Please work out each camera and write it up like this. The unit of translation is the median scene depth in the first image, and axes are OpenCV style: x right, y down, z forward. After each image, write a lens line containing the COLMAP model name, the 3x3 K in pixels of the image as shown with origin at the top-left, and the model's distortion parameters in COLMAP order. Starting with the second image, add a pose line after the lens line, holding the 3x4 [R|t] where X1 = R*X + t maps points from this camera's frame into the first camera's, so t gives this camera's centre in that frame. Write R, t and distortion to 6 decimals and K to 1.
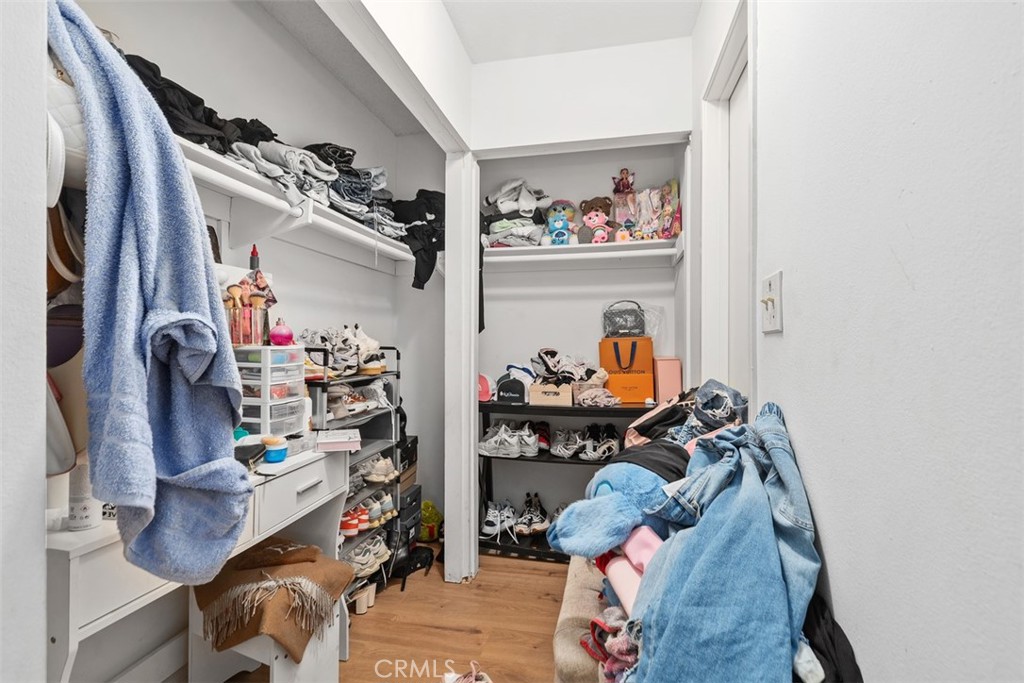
lens RADIAL K [[476.9, 0, 512.0], [0, 476.9, 341.5], [0, 0, 1]] dist [-0.000157, -0.000002]
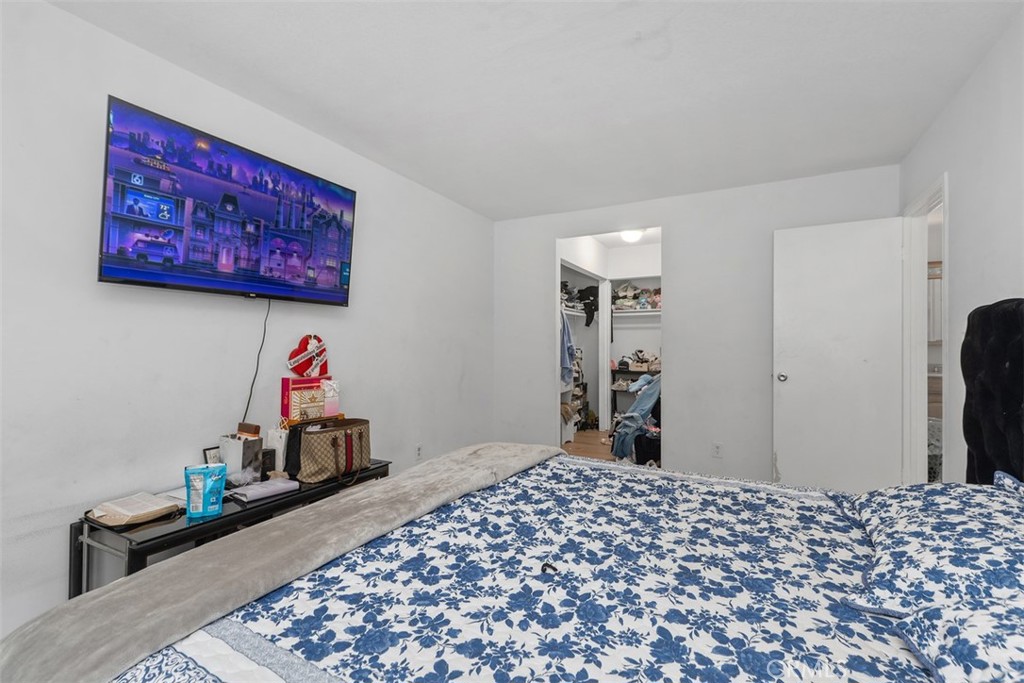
lens RADIAL K [[464.3, 0, 508.7], [0, 464.3, 346.6], [0, 0, 1]] dist [0.007251, 0.000325]
pose [[0.960242, -0.001931, -0.279163, 0.101169], [0.002231, 0.999997, 0.000757, -0.003411], [0.279161, -0.001349, 0.960243, -1.577282]]
